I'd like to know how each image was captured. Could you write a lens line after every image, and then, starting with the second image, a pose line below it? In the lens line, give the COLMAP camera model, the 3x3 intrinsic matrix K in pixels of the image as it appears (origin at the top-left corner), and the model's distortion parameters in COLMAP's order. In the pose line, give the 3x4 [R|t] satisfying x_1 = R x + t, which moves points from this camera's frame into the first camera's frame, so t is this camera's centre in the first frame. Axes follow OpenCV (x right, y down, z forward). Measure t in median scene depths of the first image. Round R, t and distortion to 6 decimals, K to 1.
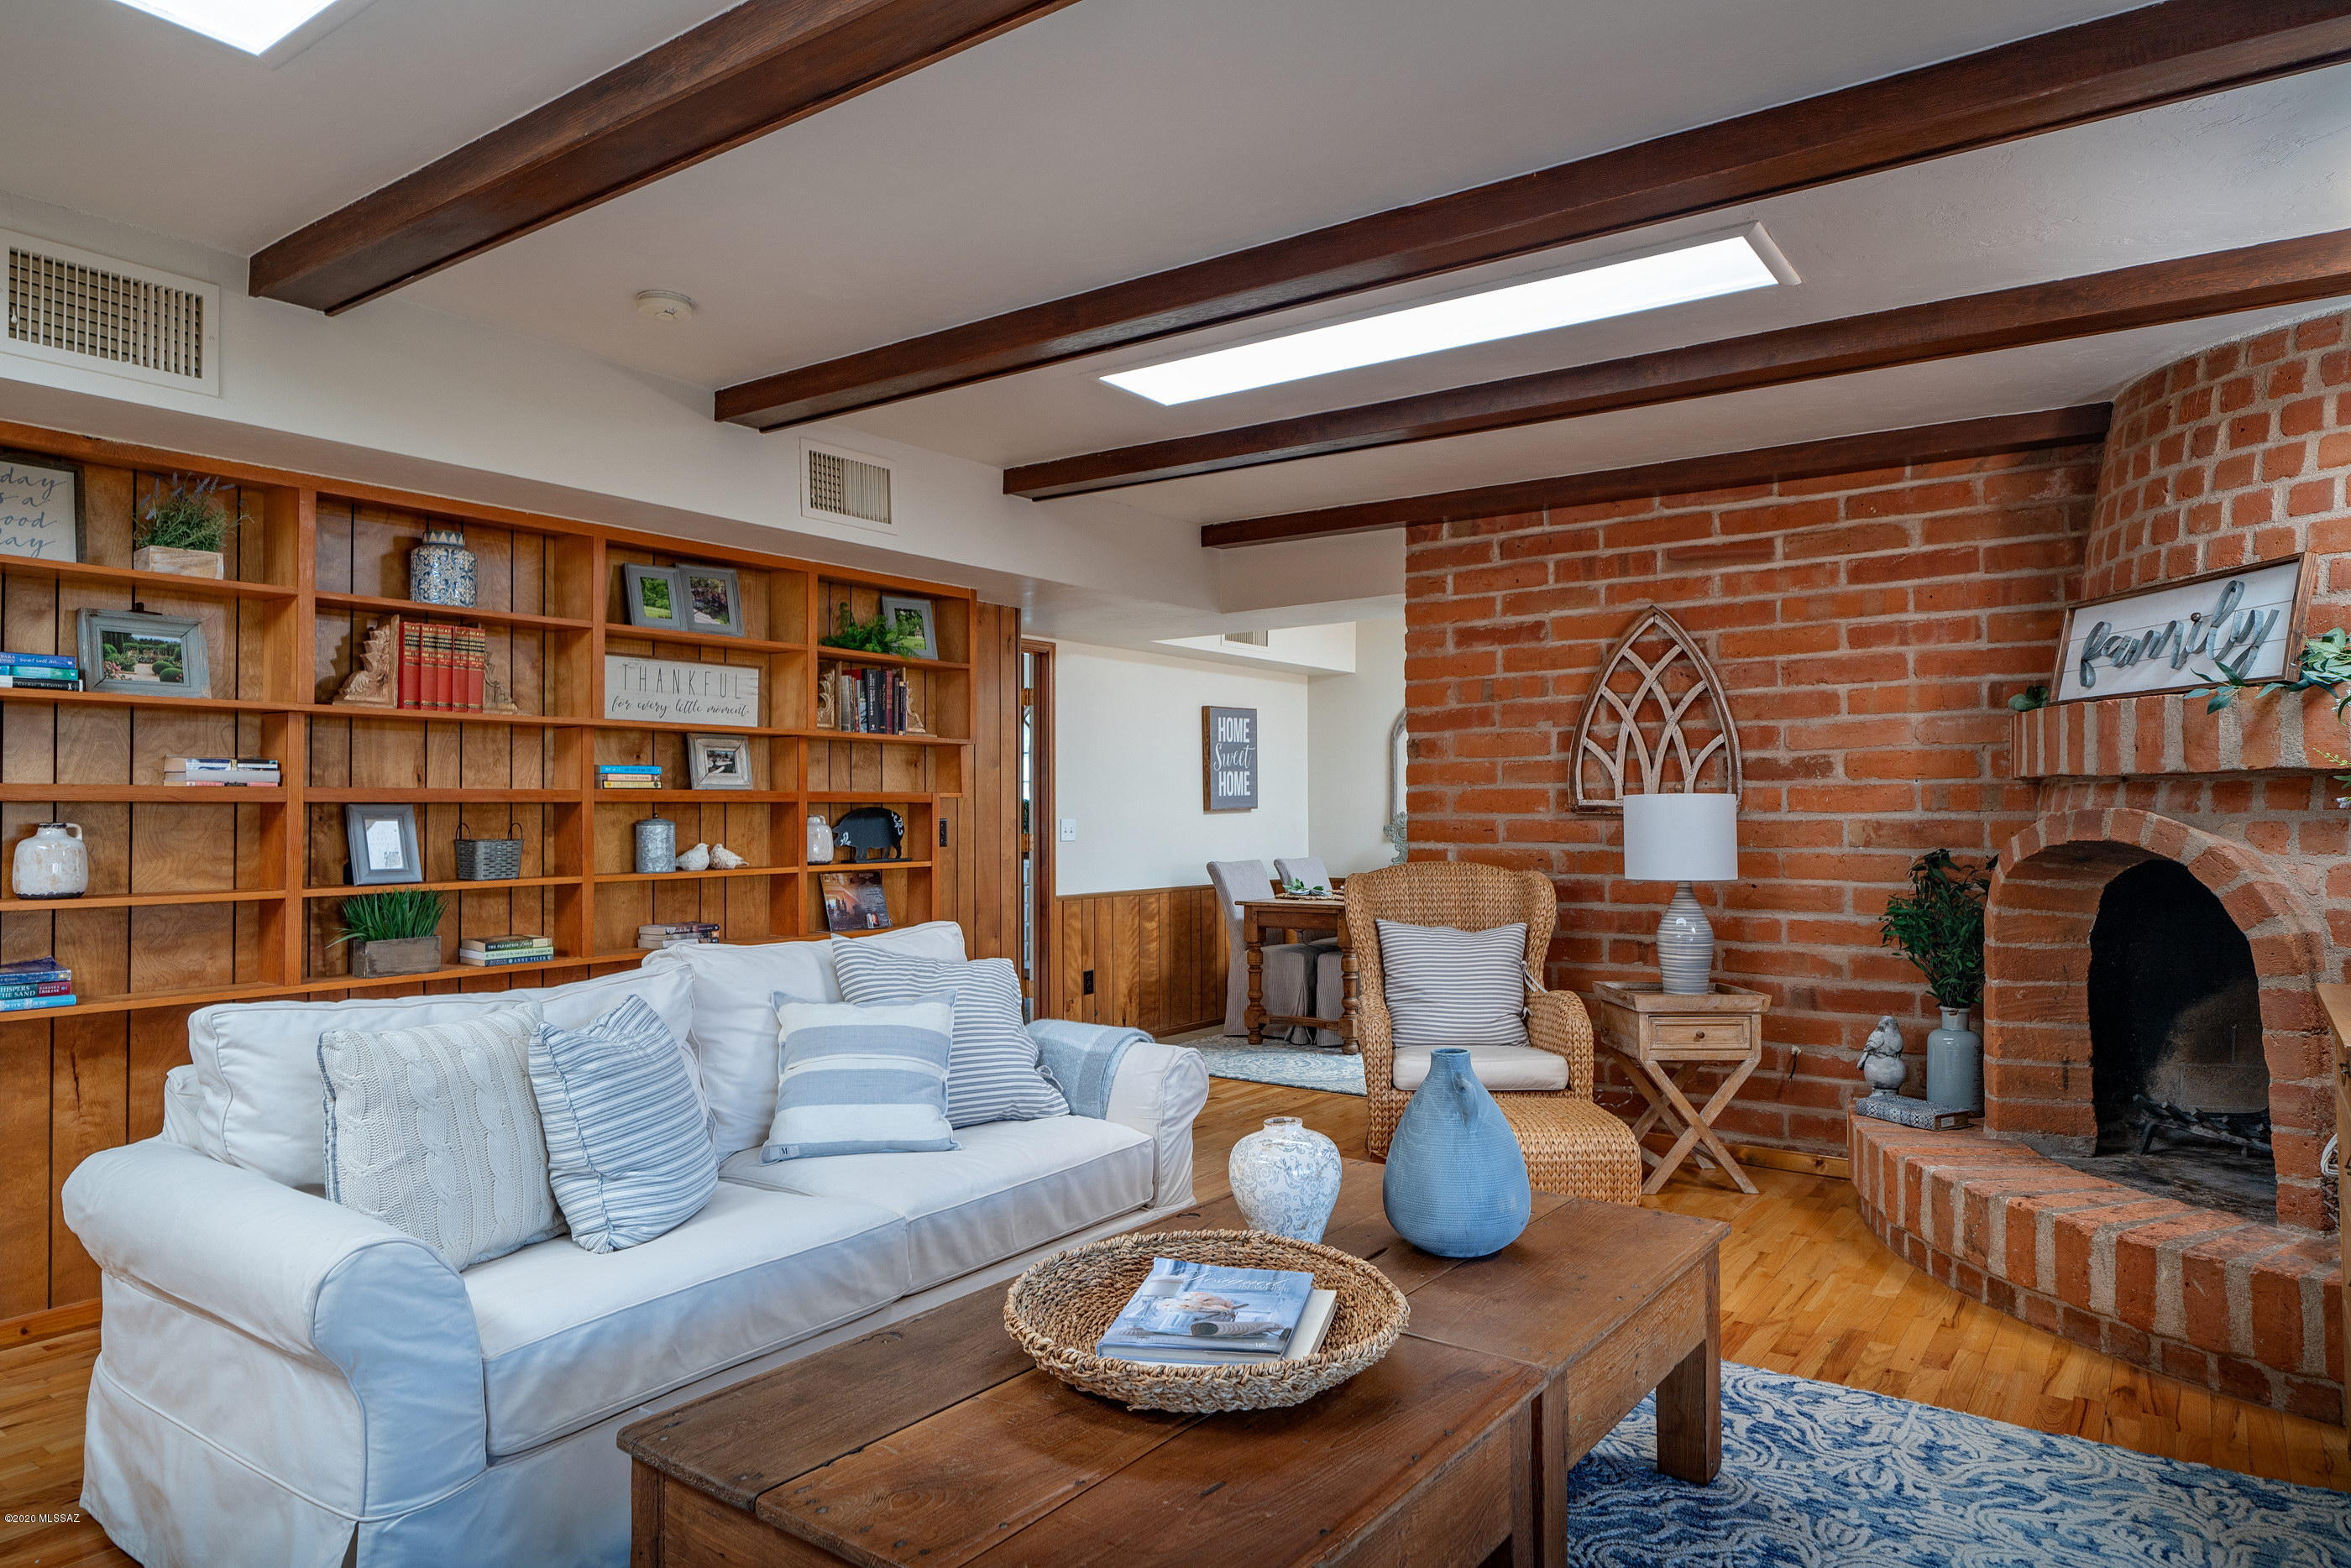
lens RADIAL K [[1449.4, 0, 1175.9], [0, 1449.4, 783.4], [0, 0, 1]] dist [-0.002994, -0.000308]
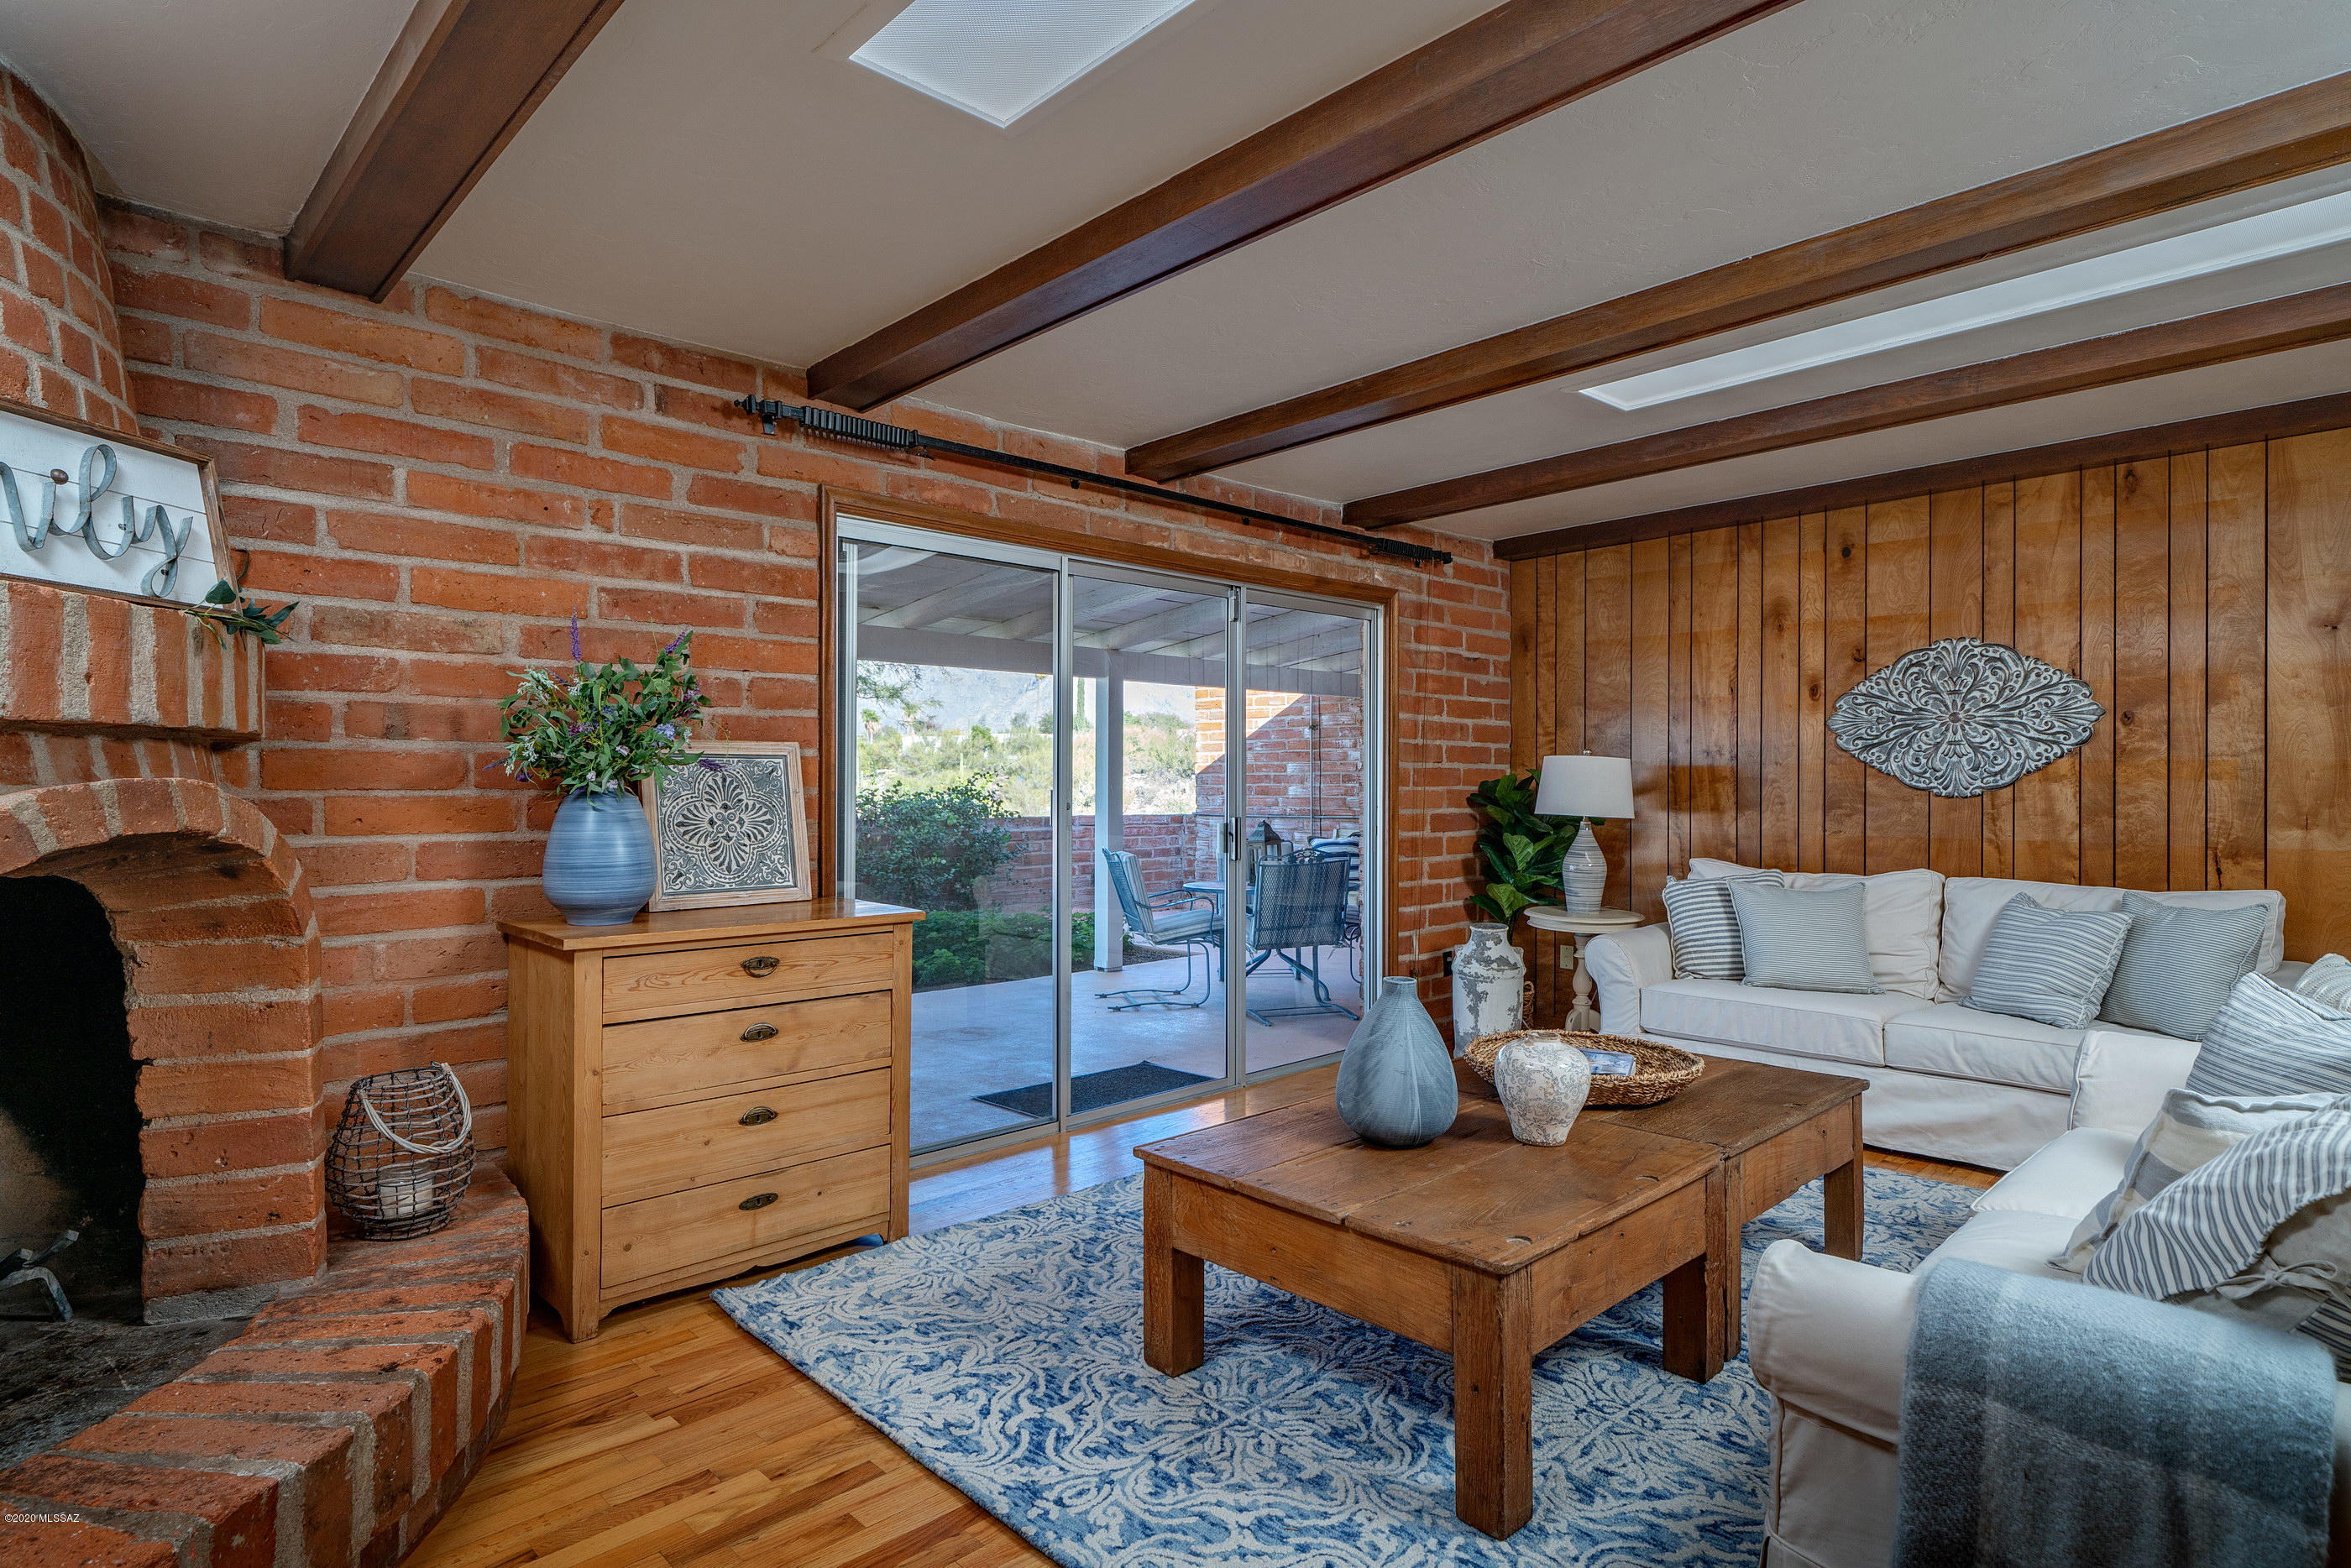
lens RADIAL K [[1190.5, 0, 1159.9], [0, 1190.5, 784.8], [0, 0, 1]] dist [-0.015324, 0.001085]
pose [[-0.982014, -0.000424, 0.188810, 0.175291], [-0.003610, 0.999857, -0.016533, 0.032938], [-0.188776, -0.016917, -0.981874, 1.785358]]
